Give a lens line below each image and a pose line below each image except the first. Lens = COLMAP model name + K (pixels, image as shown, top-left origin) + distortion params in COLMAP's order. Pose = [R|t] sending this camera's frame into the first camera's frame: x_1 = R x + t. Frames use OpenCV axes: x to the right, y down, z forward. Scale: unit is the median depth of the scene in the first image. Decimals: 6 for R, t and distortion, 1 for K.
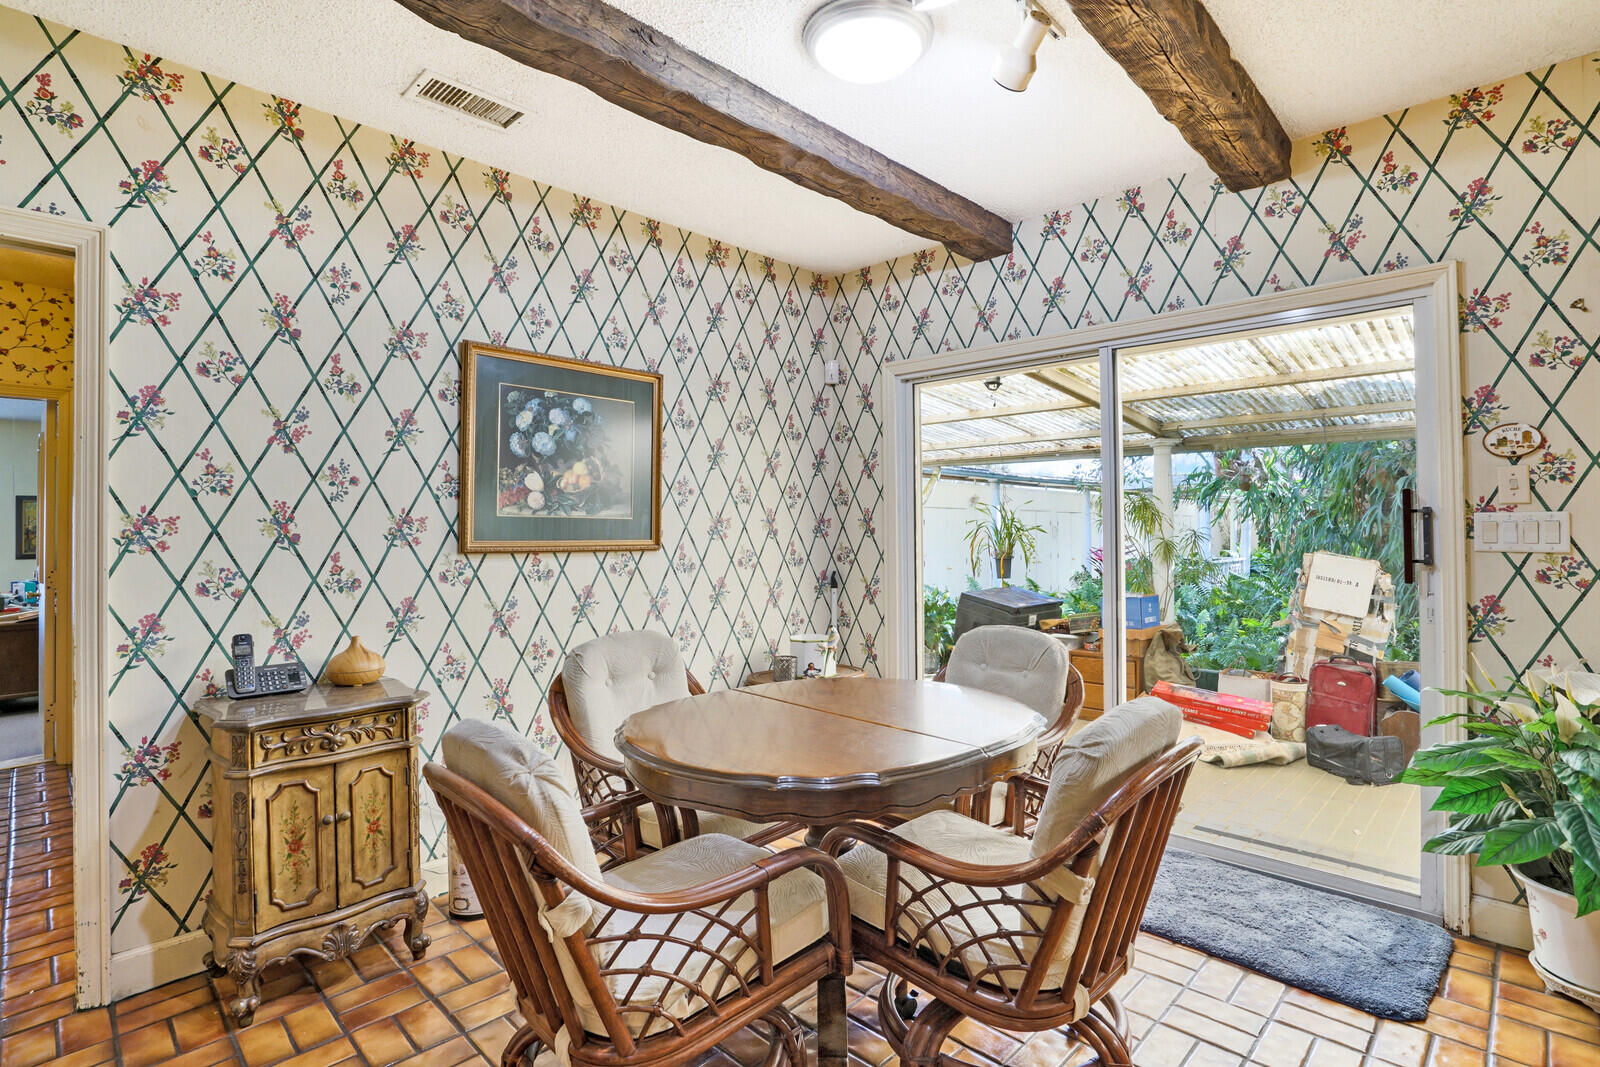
lens RADIAL K [[783.5, 0, 799.9], [0, 783.5, 510.5], [0, 0, 1]] dist [-0.047533, 0.024572]
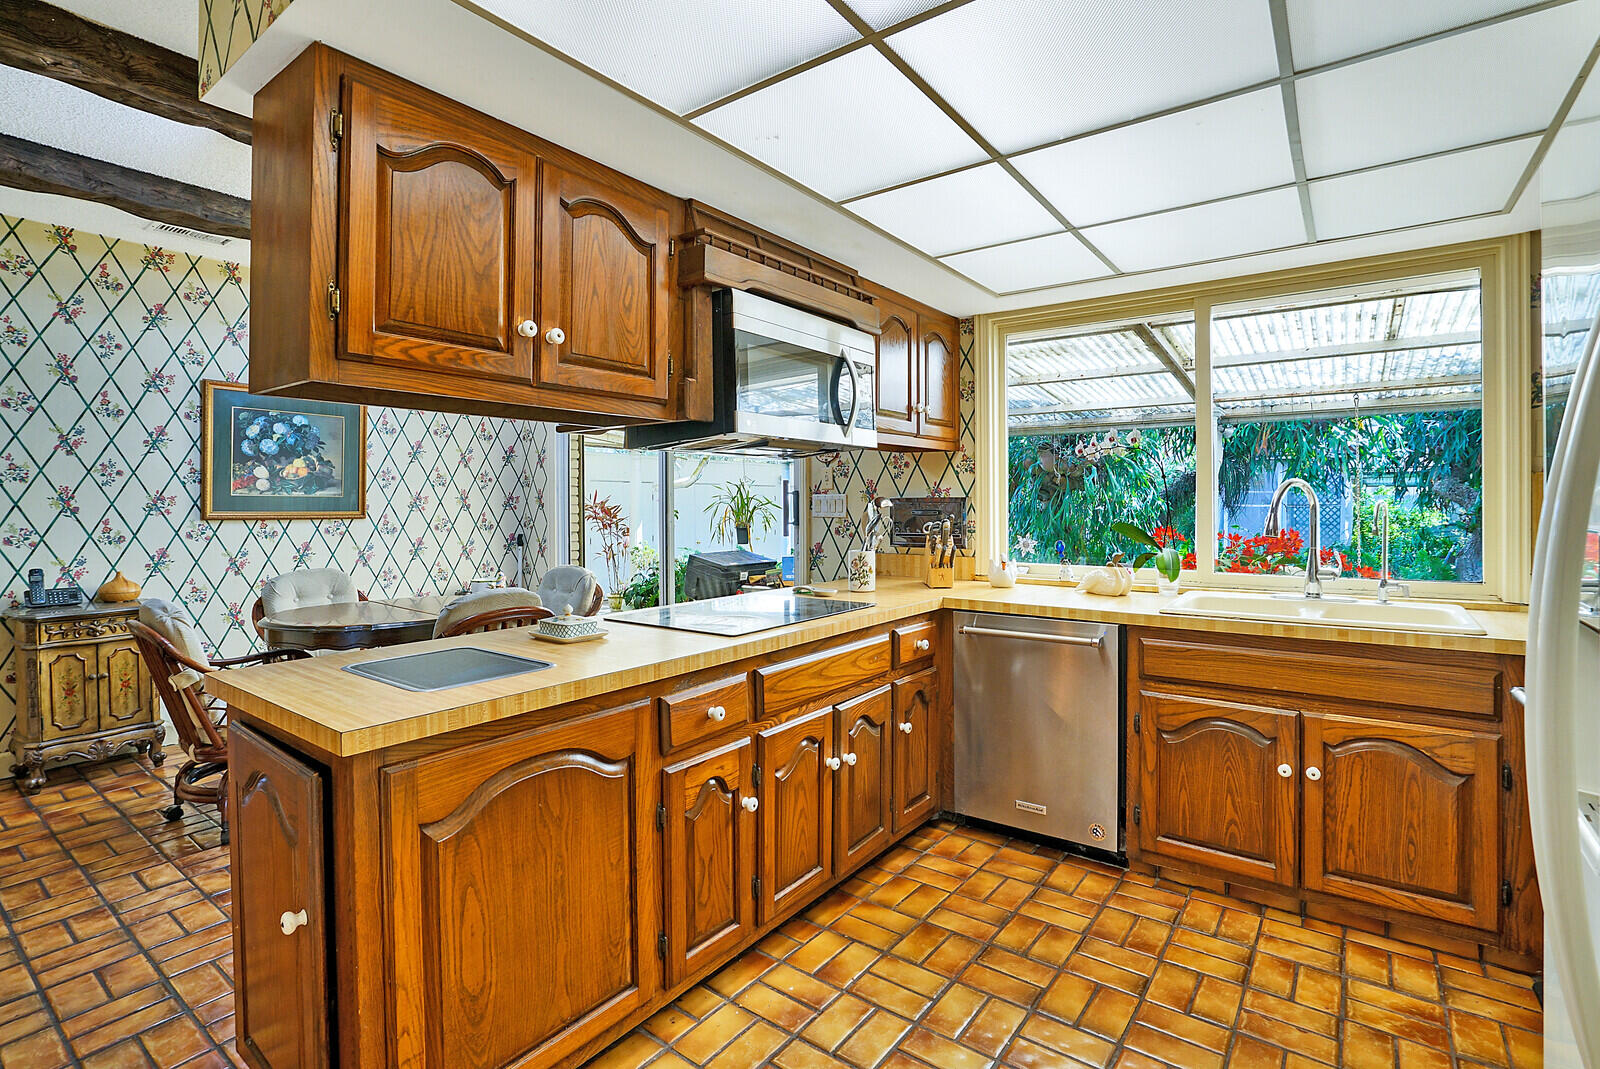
lens RADIAL K [[771.1, 0, 782.2], [0, 771.1, 501.7], [0, 0, 1]] dist [-0.027506, 0.015458]
pose [[0.993830, 0.000885, 0.110911, 0.555857], [-0.003109, 0.999798, 0.019879, -0.014303], [-0.110871, -0.020101, 0.993631, -0.645536]]
